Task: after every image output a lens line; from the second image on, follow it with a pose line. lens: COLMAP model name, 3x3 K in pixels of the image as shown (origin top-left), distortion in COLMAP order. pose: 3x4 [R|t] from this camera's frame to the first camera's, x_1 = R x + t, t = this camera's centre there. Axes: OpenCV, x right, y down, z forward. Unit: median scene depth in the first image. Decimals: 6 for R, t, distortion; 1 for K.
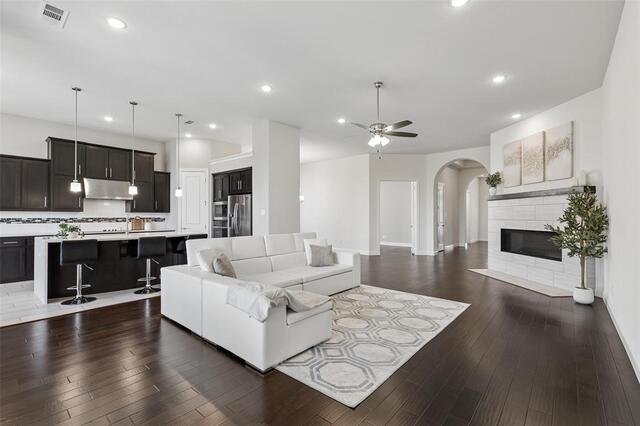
lens RADIAL K [[288.4, 0, 320.0], [0, 288.4, 213.0], [0, 0, 1]] dist [0.001141, 0.000038]
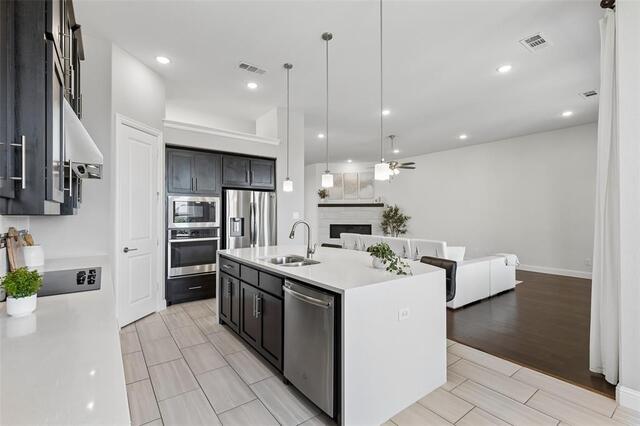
lens RADIAL K [[288.4, 0, 320.0], [0, 288.4, 213.0], [0, 0, 1]] dist [0.001141, 0.000038]
pose [[0.216382, 0.002233, 0.976306, -0.989276], [-0.010499, 0.999945, 0.000039, -0.010815], [-0.976252, -0.010258, 0.216393, 0.707124]]
